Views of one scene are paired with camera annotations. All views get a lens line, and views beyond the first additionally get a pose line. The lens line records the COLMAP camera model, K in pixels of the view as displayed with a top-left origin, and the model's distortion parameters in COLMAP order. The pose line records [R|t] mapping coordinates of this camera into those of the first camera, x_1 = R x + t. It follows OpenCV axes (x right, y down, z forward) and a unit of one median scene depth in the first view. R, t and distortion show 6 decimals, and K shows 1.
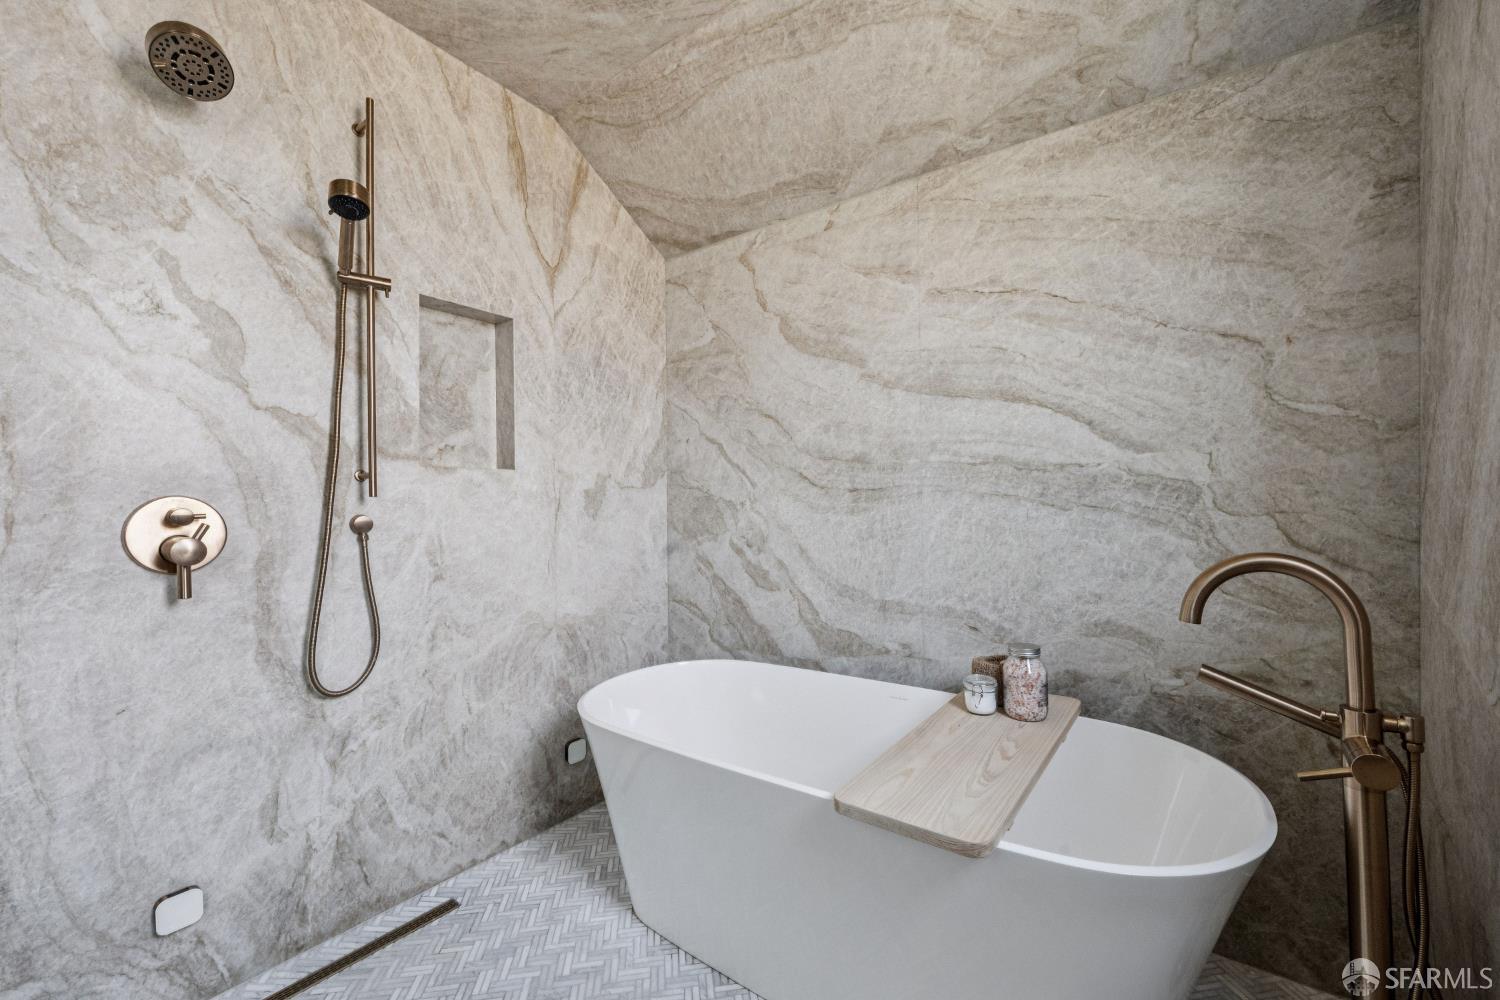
lens RADIAL K [[612.6, 0, 754.5], [0, 612.6, 505.2], [0, 0, 1]] dist [-0.001626, -0.000483]
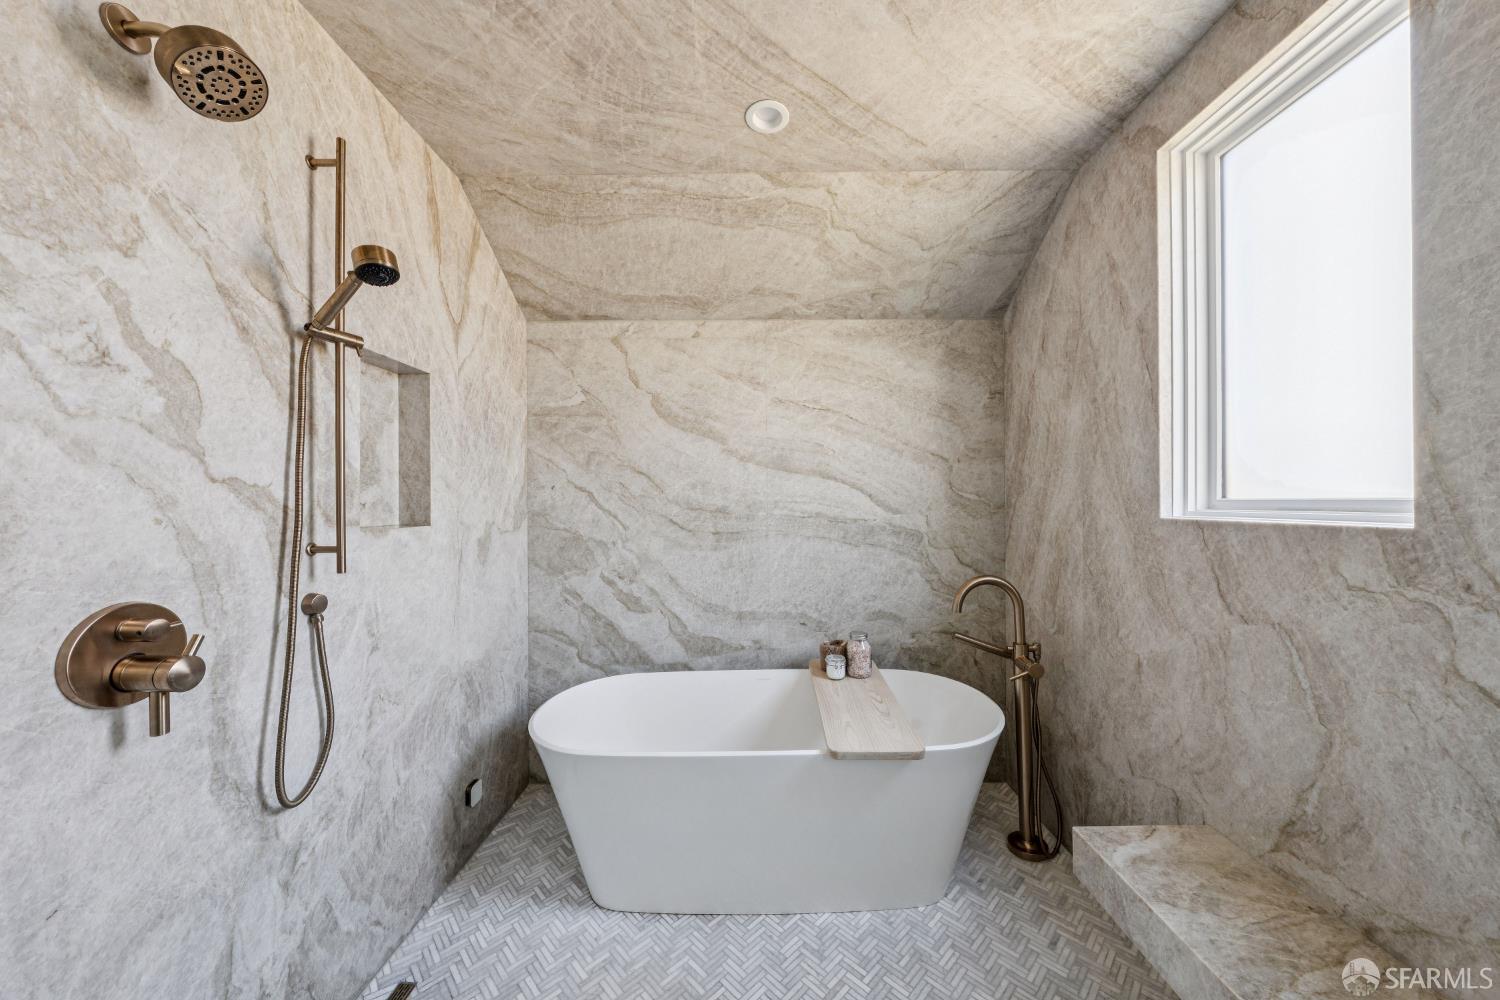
lens RADIAL K [[518.9, 0, 755.6], [0, 518.9, 499.1], [0, 0, 1]] dist [-0.003898, 0.000334]
pose [[0.811432, 0.003267, 0.584437, -0.528241], [0.003545, 0.999938, -0.010511, -0.104547], [-0.584436, 0.010601, 0.811371, 0.011916]]
